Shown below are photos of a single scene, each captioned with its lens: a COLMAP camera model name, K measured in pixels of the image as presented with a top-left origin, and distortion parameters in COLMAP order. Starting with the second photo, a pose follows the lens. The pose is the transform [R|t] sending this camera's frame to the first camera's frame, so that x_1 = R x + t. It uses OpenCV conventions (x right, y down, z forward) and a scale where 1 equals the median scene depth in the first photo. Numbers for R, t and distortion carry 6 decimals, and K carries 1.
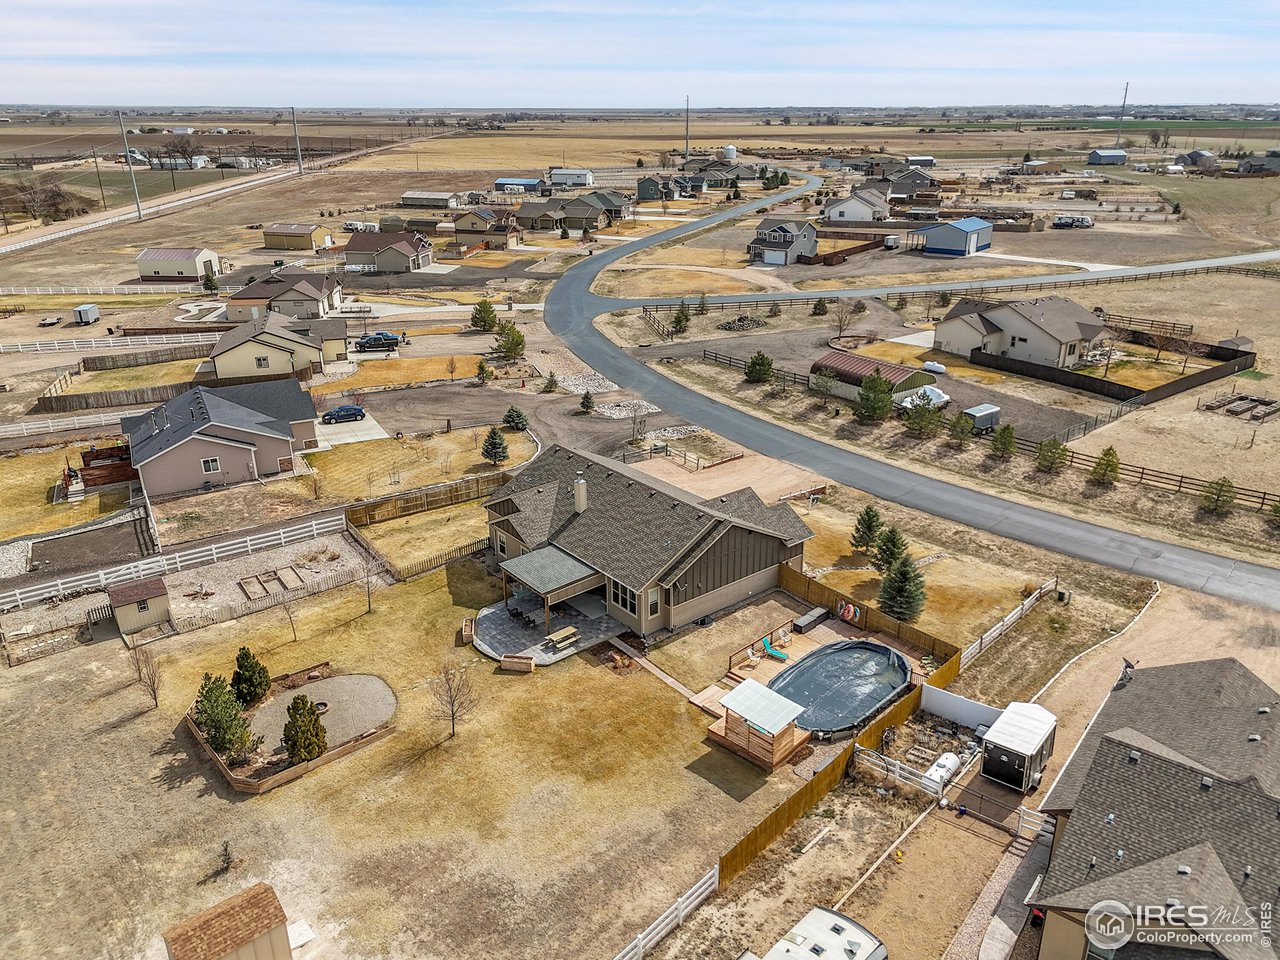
lens RADIAL K [[934.8, 0, 646.3], [0, 934.8, 479.4], [0, 0, 1]] dist [0.068160, -0.064166]
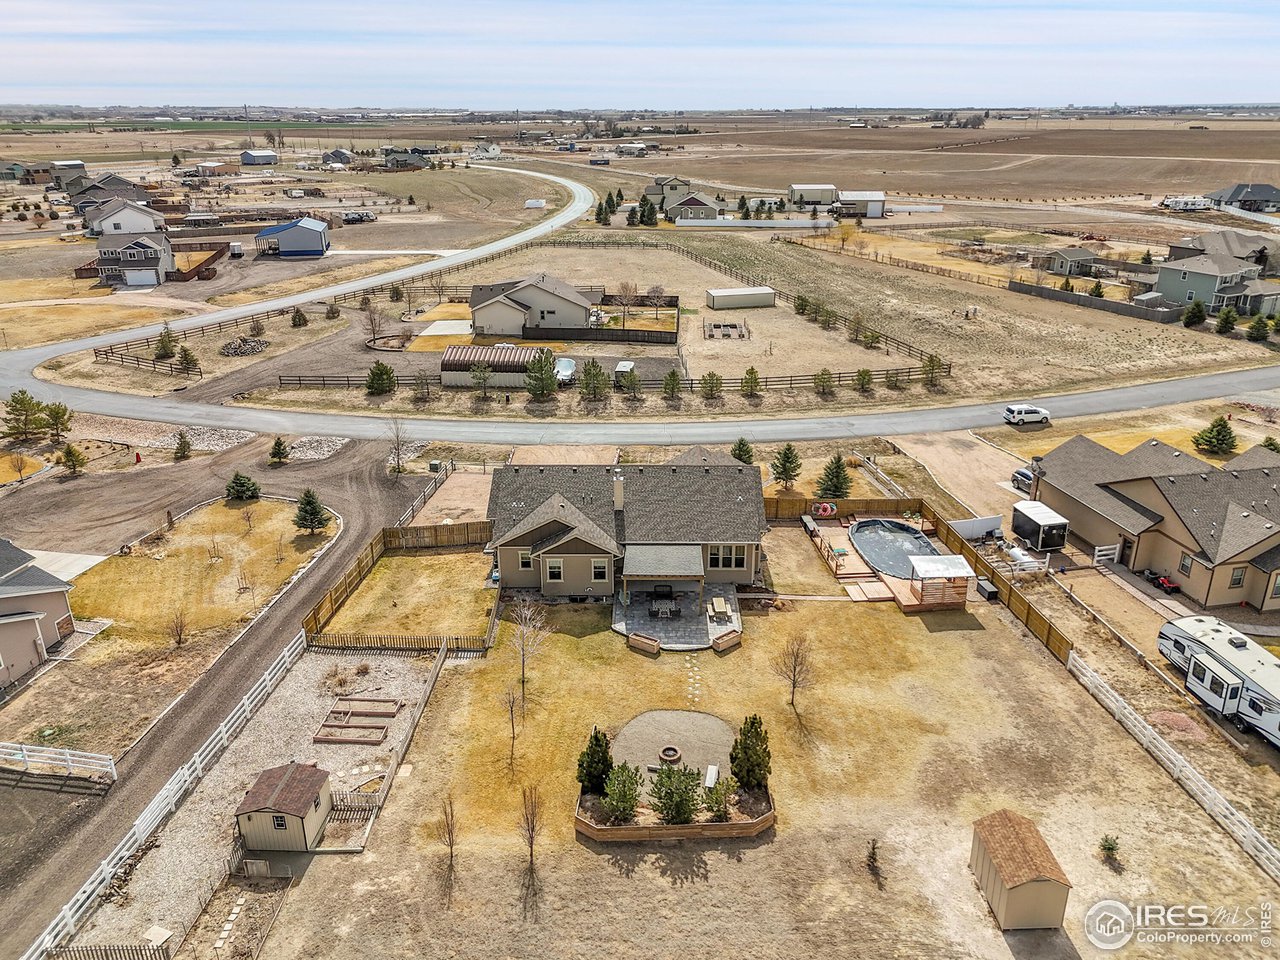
lens RADIAL K [[934.8, 0, 647.1], [0, 934.8, 467.0], [0, 0, 1]] dist [0.068160, -0.064166]
pose [[0.637614, -0.271117, 0.721071, -0.319561], [0.279817, 0.953601, 0.111116, -0.046812], [-0.717740, 0.130918, 0.683893, 0.112809]]
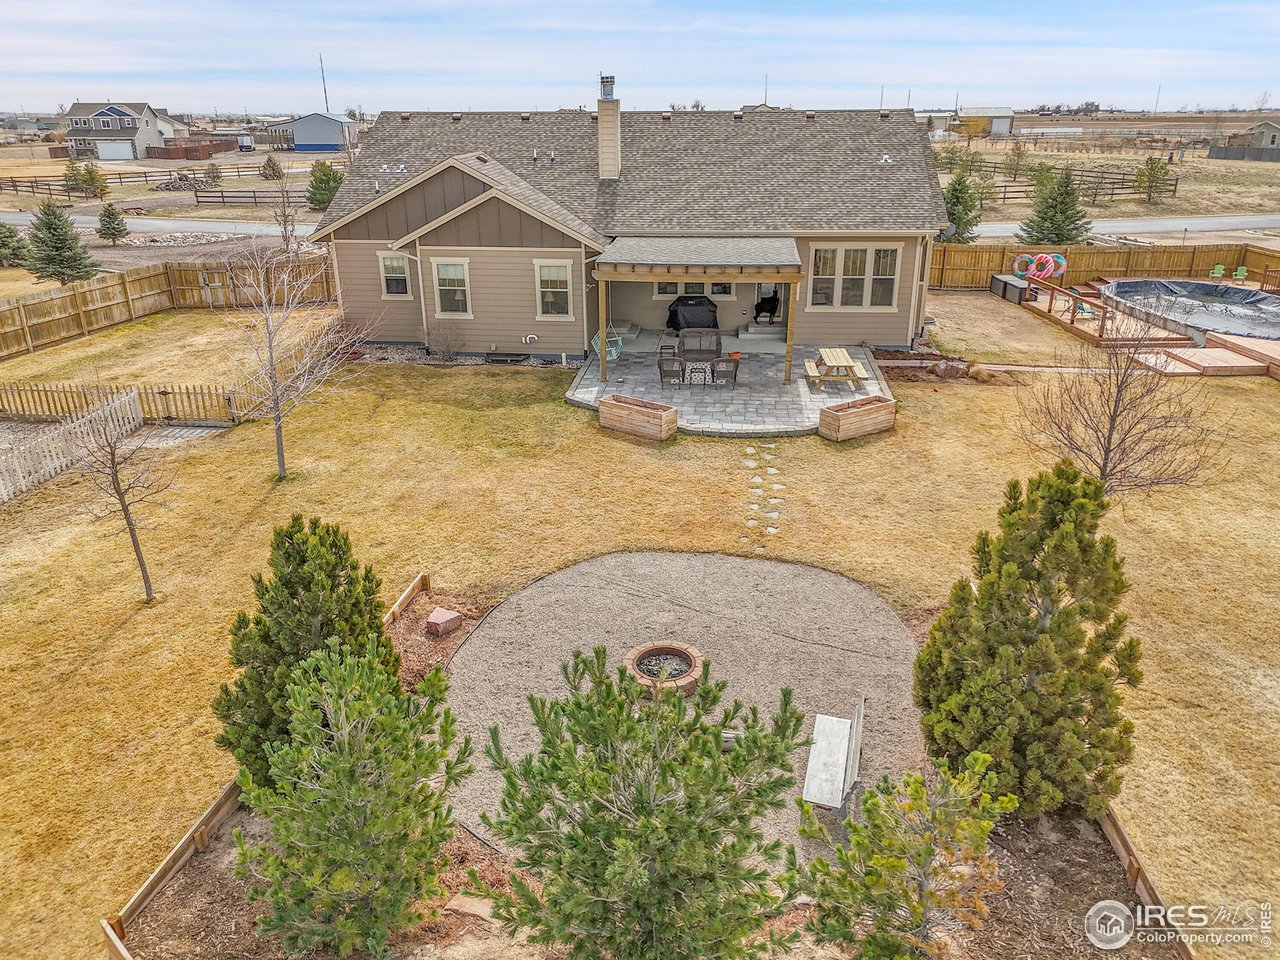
lens RADIAL K [[934.8, 0, 646.9], [0, 934.8, 489.5], [0, 0, 1]] dist [0.068160, -0.064166]
pose [[0.703693, -0.262575, 0.660205, -0.166126], [0.259460, 0.960001, 0.105259, 0.056819], [-0.661435, 0.097226, 0.743674, 0.272178]]
